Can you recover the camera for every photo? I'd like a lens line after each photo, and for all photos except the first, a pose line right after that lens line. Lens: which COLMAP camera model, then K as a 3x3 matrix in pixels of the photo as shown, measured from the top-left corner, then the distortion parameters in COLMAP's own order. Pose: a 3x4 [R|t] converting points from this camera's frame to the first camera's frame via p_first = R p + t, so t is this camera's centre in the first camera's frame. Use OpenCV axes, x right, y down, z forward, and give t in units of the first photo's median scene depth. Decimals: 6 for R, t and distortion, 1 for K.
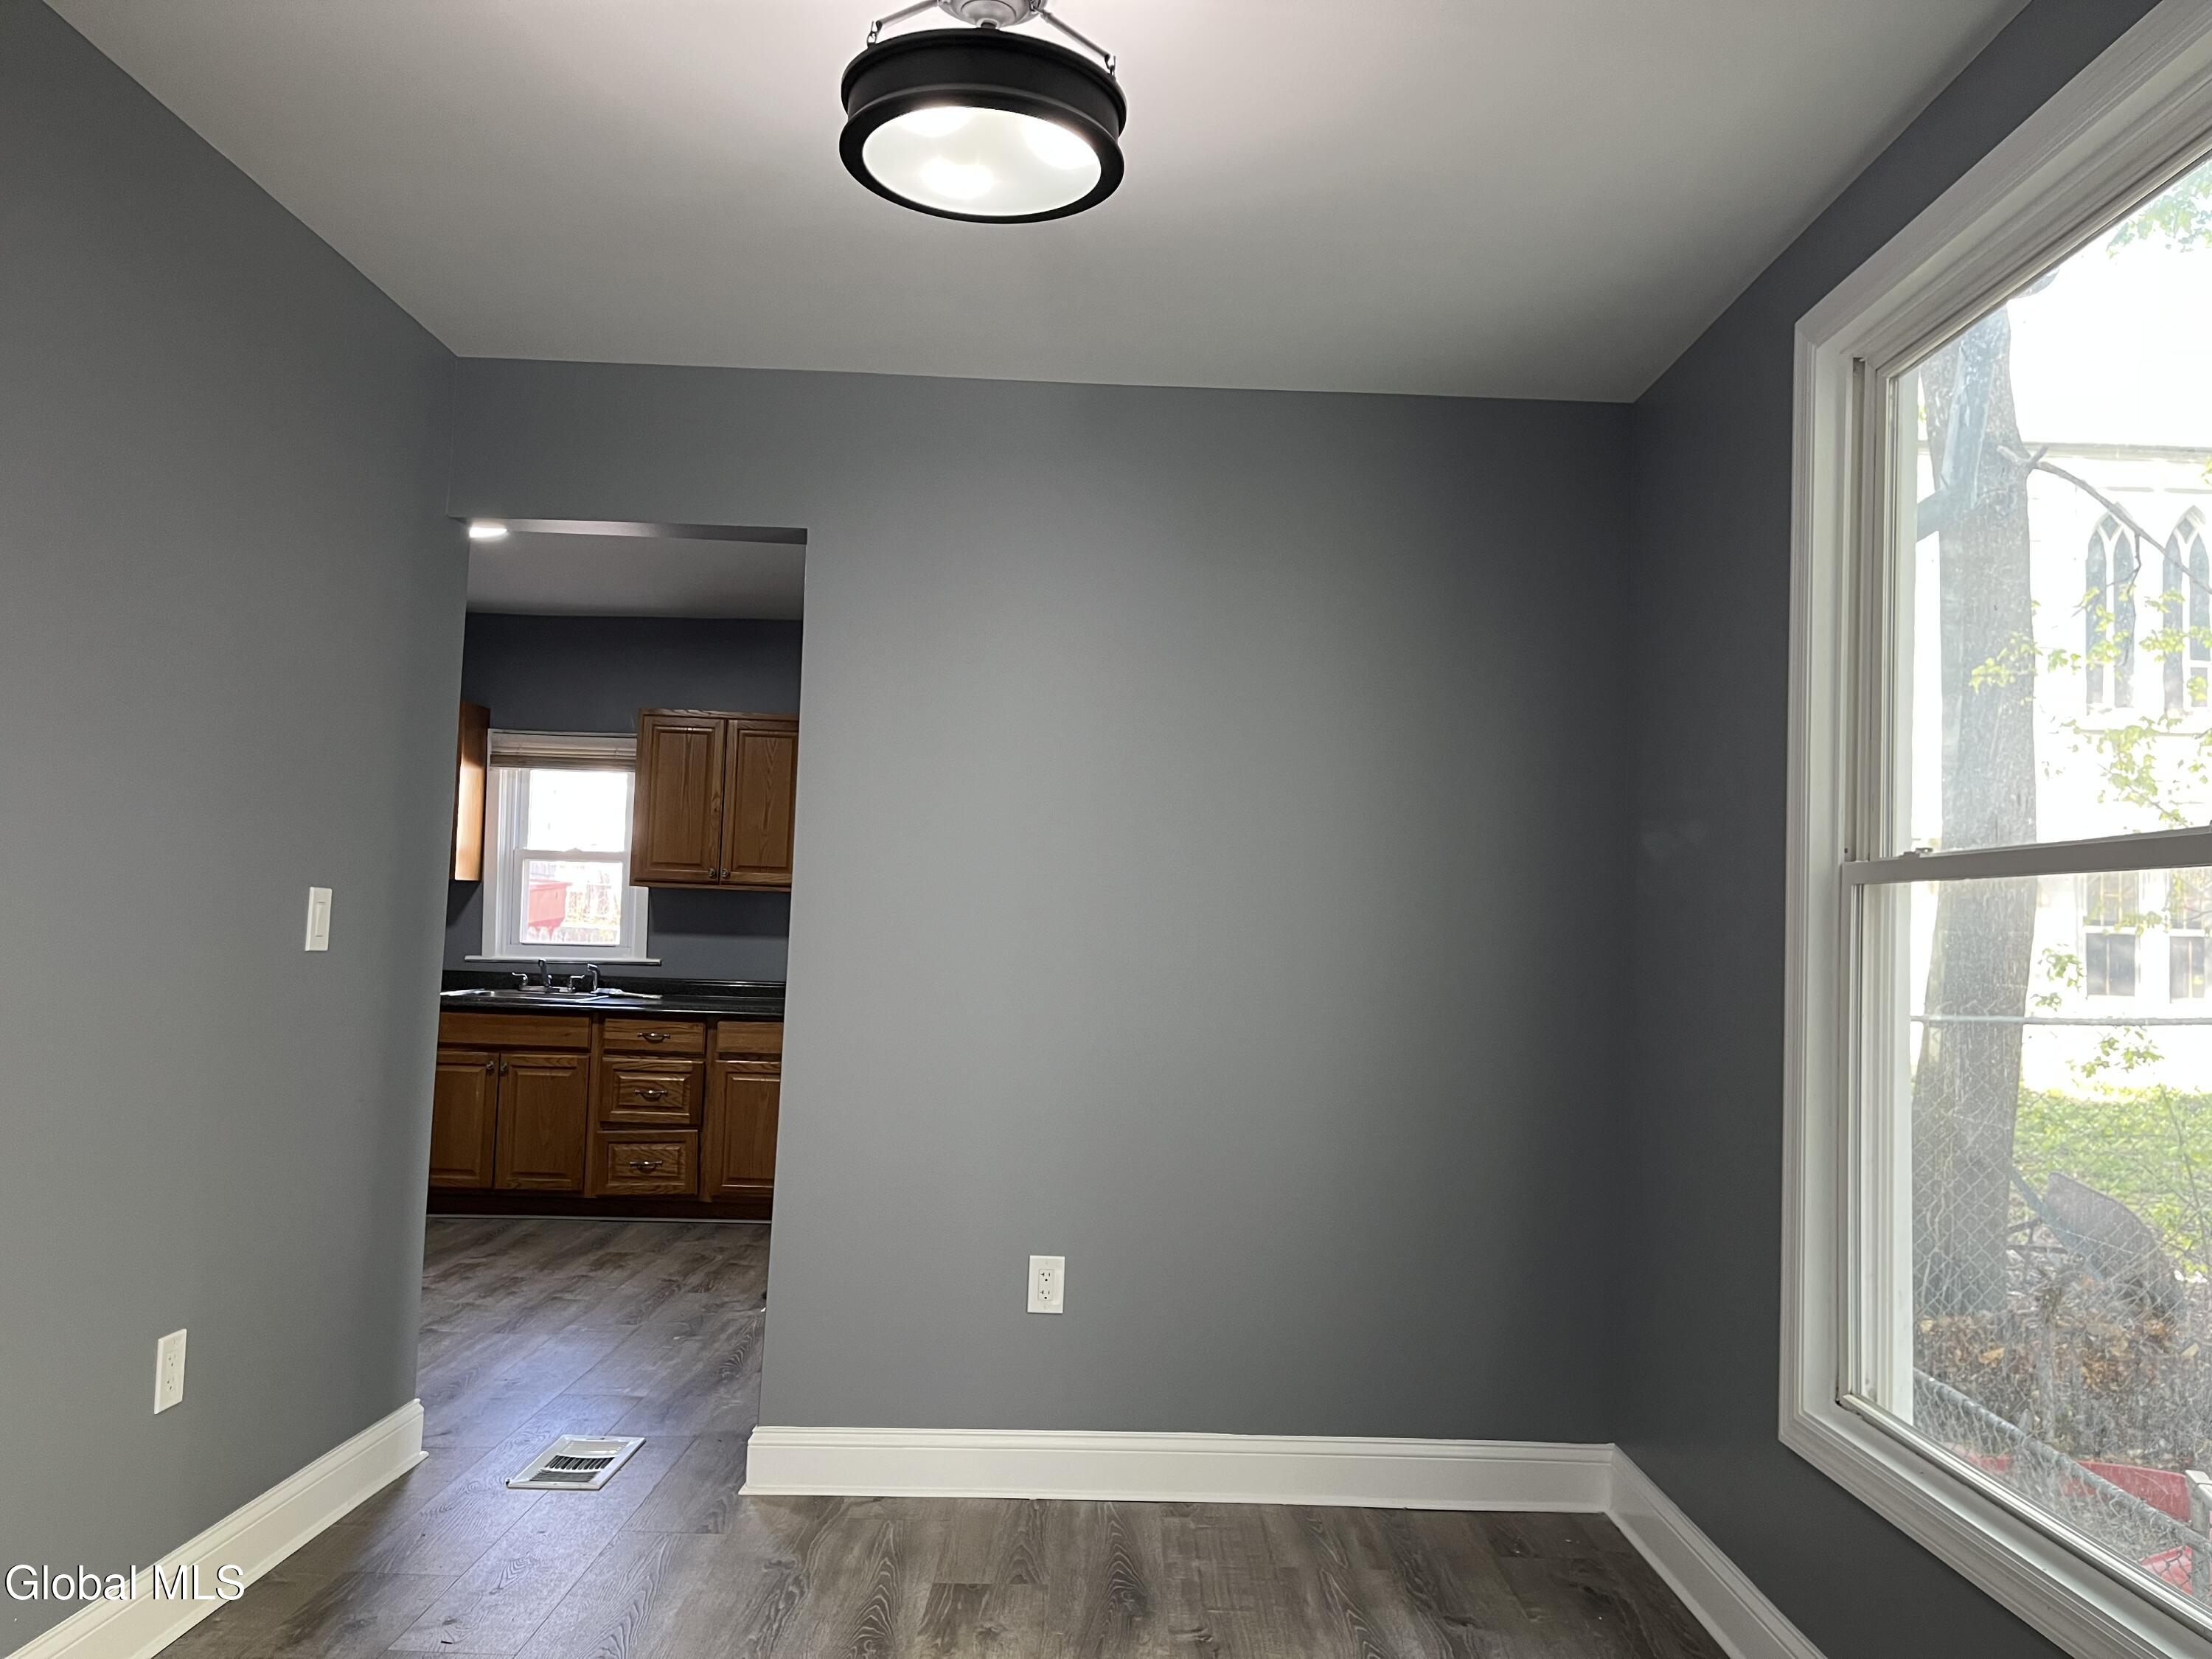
lens RADIAL K [[1620.9, 0, 1106.0], [0, 1620.9, 829.5], [0, 0, 1]] dist [0.001712, -0.000756]
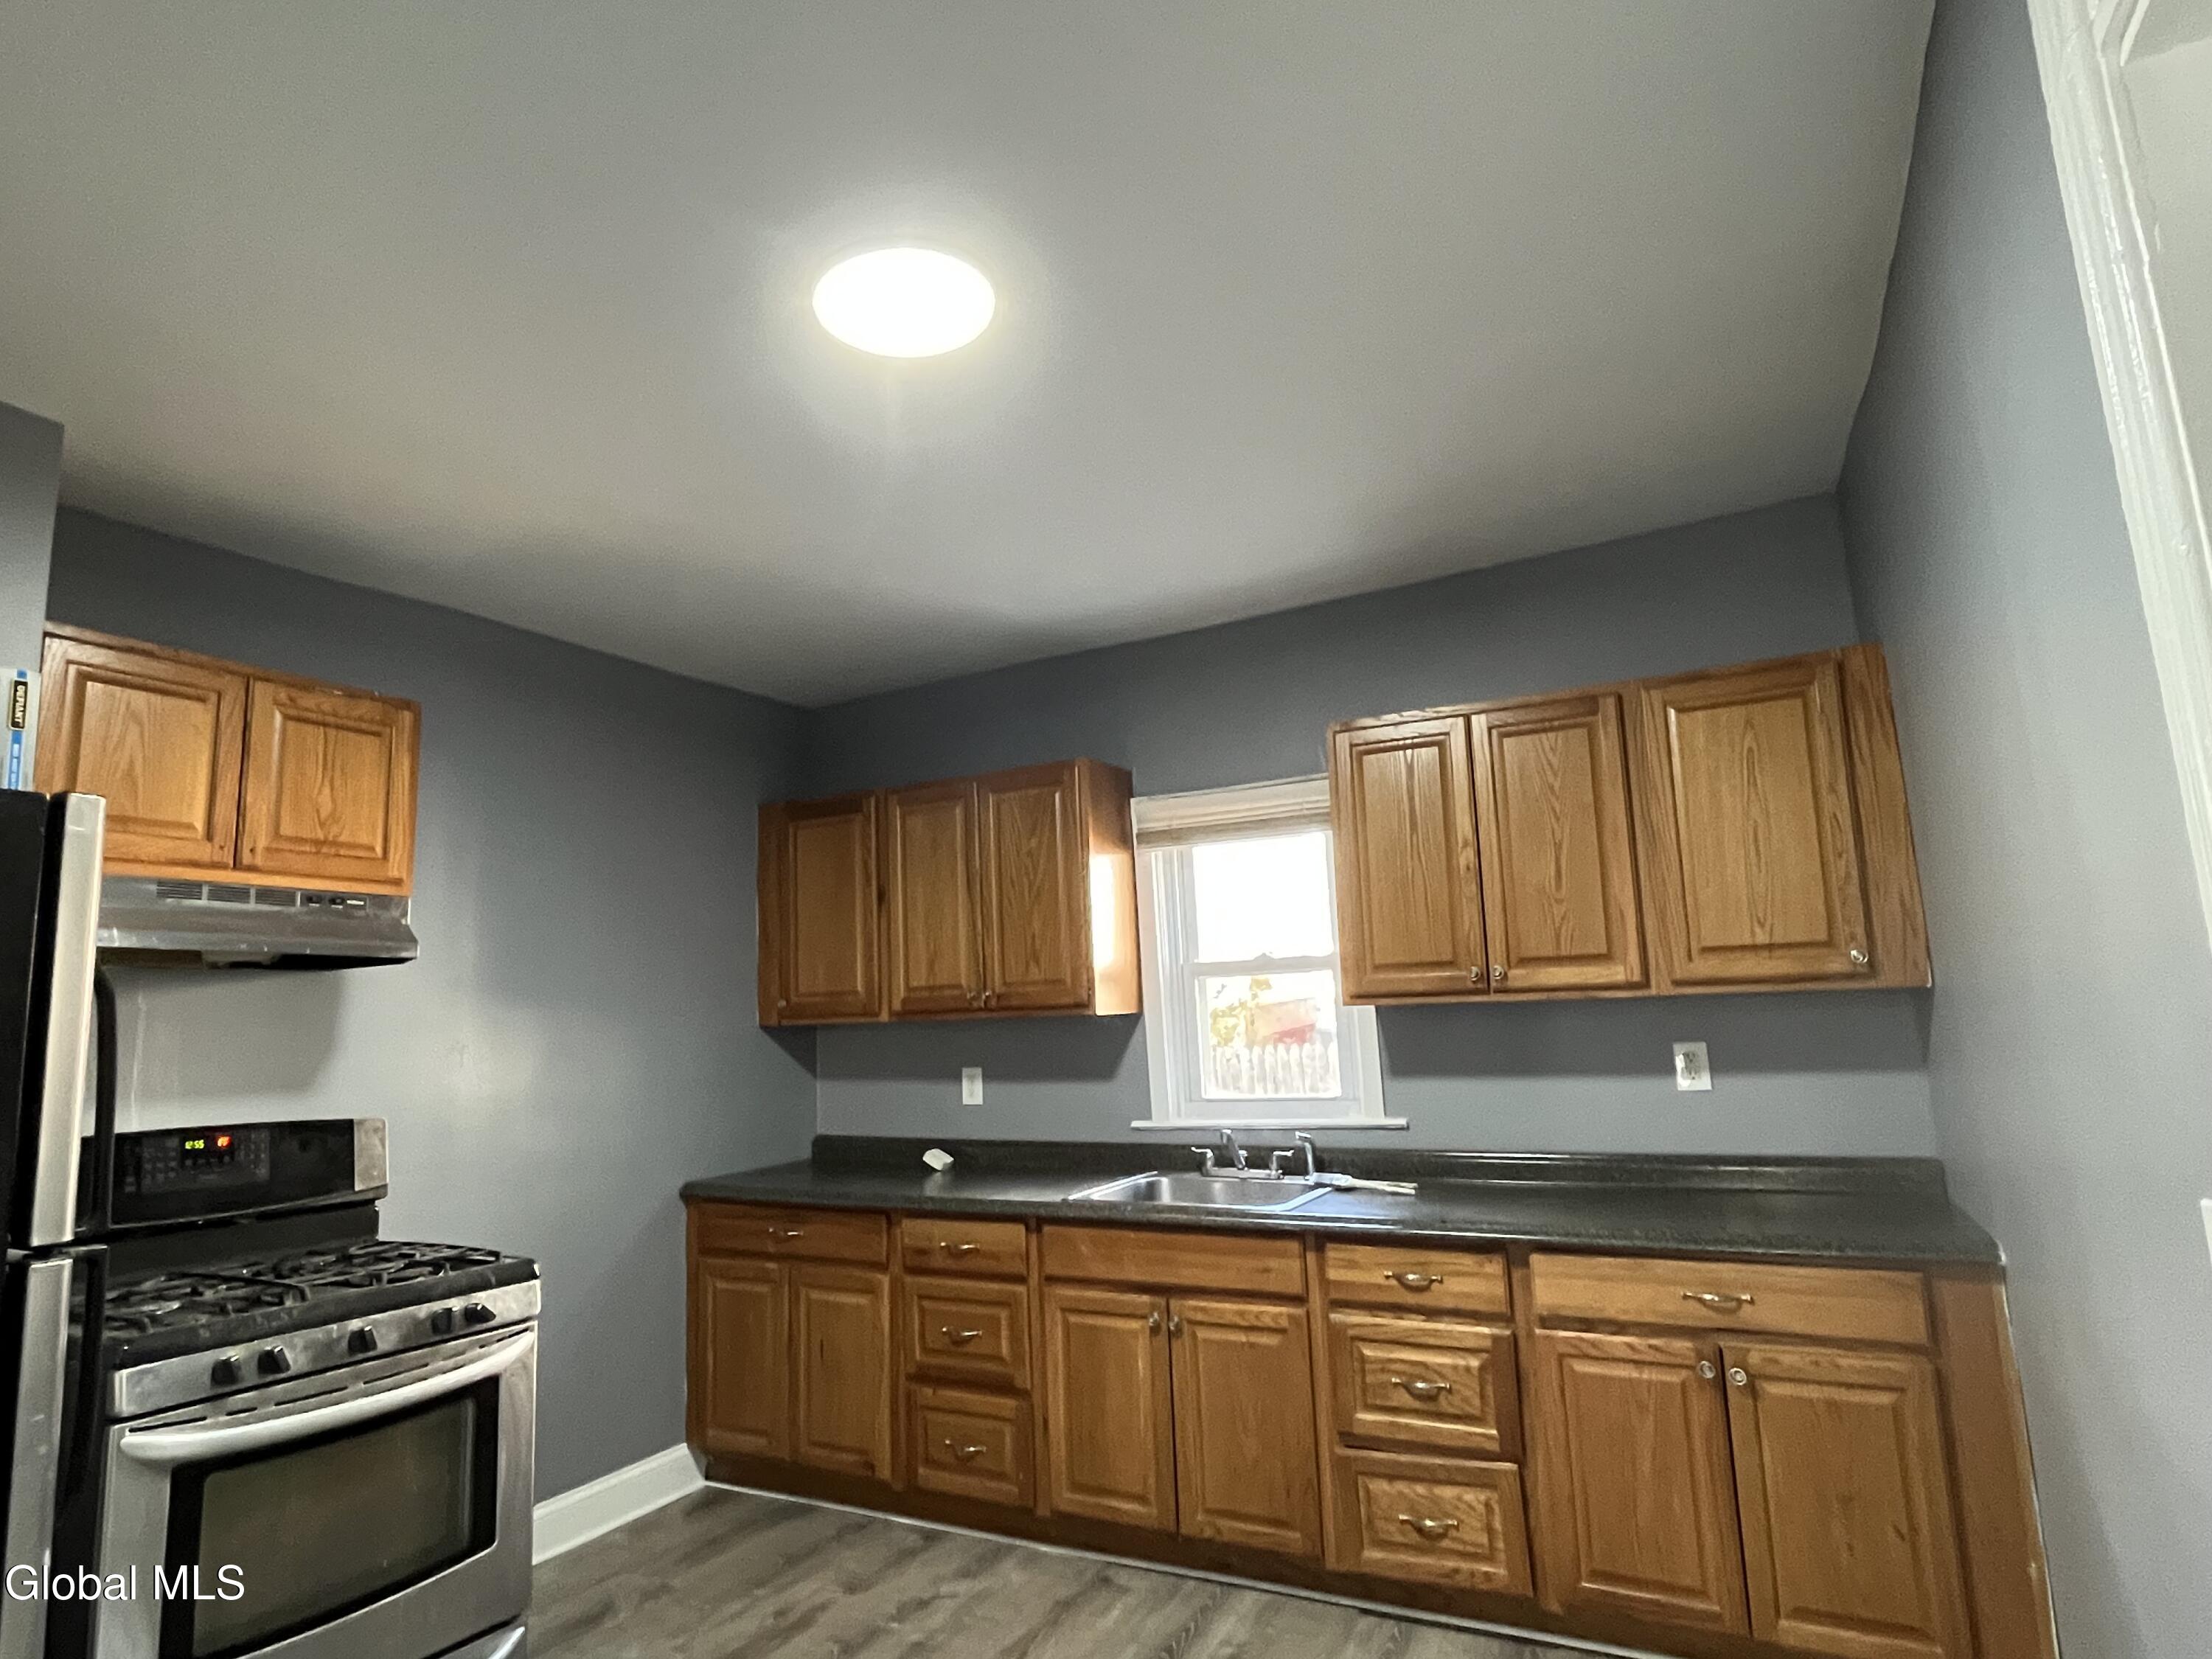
lens RADIAL K [[1218.8, 0, 1109.5], [0, 1218.8, 821.0], [0, 0, 1]] dist [0.000482, -0.000021]
pose [[0.875473, -0.139823, -0.462598, -0.154809], [0.093671, 0.988173, -0.121408, 0.013660], [0.474102, 0.062958, 0.878216, 0.573847]]
